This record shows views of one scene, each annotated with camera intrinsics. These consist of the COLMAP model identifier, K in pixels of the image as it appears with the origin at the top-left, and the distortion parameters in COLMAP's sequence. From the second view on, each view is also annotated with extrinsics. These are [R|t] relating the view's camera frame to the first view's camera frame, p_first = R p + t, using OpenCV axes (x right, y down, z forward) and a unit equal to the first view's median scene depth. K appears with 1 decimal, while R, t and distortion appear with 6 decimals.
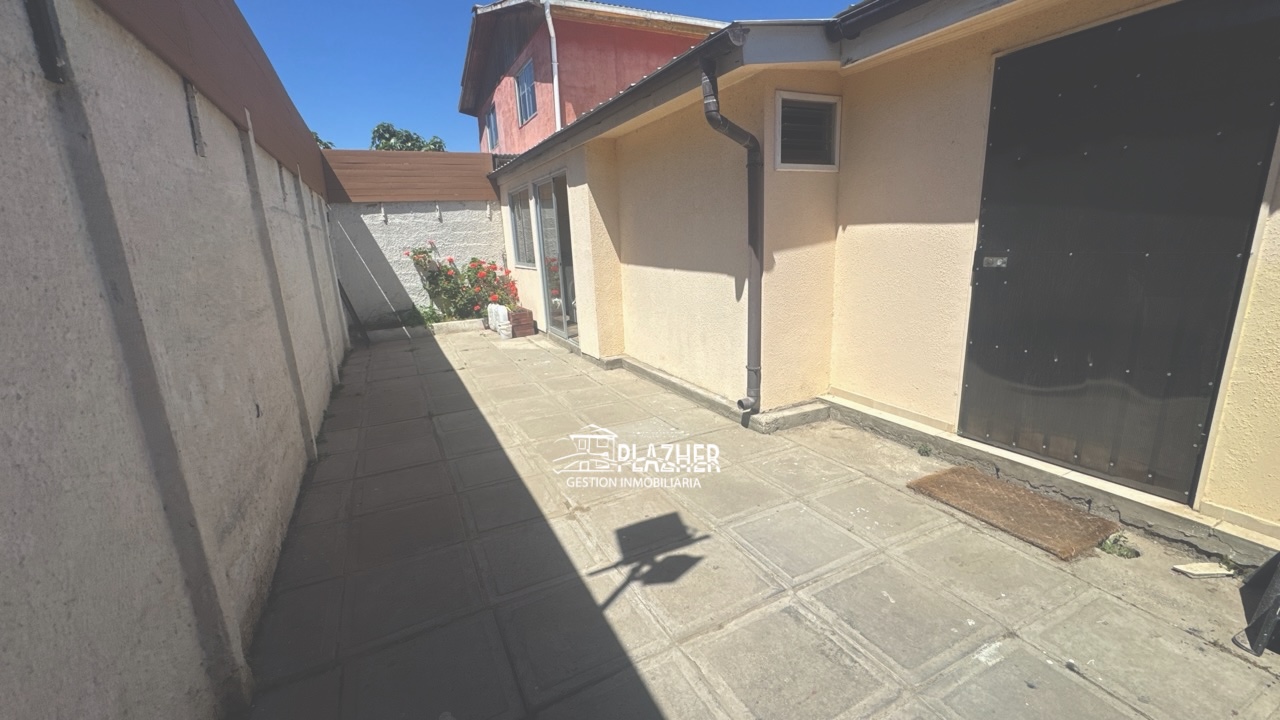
lens RADIAL K [[511.3, 0, 639.5], [0, 511.3, 359.8], [0, 0, 1]] dist [-0.003858, 0.000009]
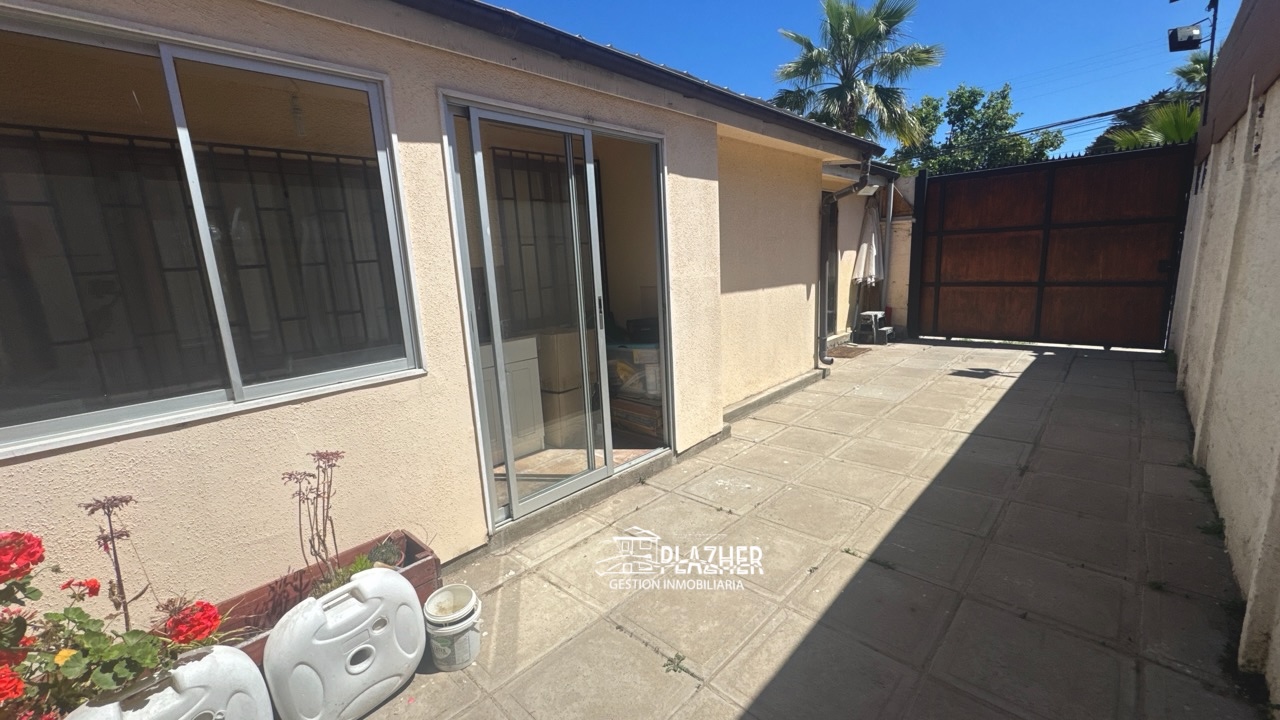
lens RADIAL K [[511.3, 0, 639.5], [0, 511.3, 359.8], [0, 0, 1]] dist [-0.003858, 0.000009]
pose [[-0.330674, -0.124686, 0.935472, -0.848996], [0.295096, 0.927870, 0.227984, -0.353880], [-0.896423, 0.351442, -0.270028, 1.548810]]
